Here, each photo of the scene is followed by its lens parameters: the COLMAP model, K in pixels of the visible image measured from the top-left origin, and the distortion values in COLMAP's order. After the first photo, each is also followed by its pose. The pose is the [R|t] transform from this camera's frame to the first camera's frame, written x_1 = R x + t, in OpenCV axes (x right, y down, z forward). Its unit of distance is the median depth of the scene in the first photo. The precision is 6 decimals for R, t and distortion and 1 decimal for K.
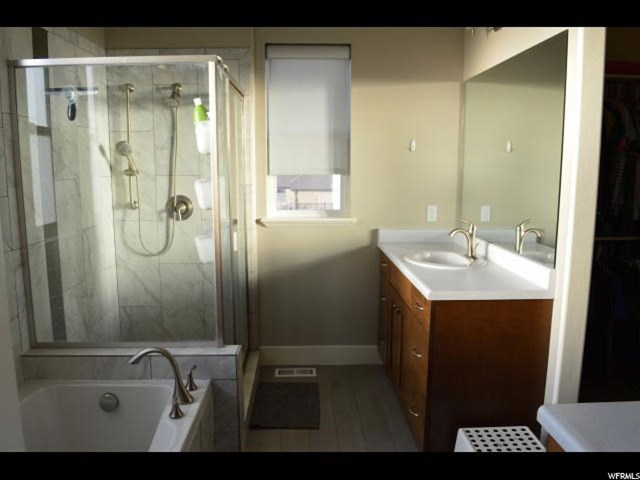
lens RADIAL K [[521.5, 0, 320.0], [0, 521.5, 240.0], [0, 0, 1]] dist [-0.053083, 0.002449]
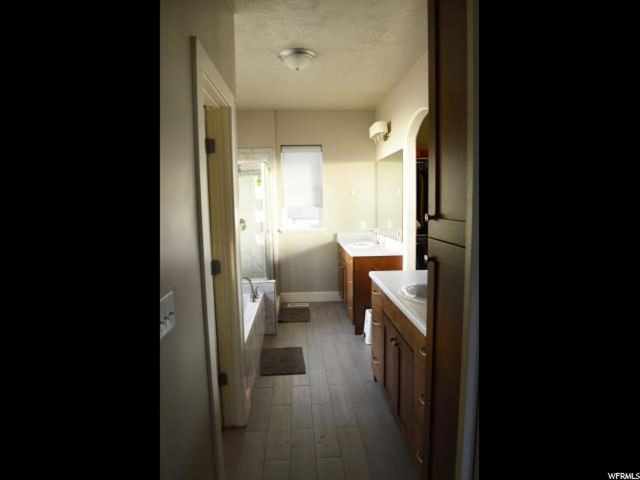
lens RADIAL K [[521.5, 0, 320.0], [0, 521.5, 240.0], [0, 0, 1]] dist [-0.053083, 0.002449]
pose [[0.999738, -0.021913, 0.006654, 0.030511], [0.022260, 0.998096, -0.057529, 0.125882], [-0.005380, 0.057662, 0.998322, -1.080239]]
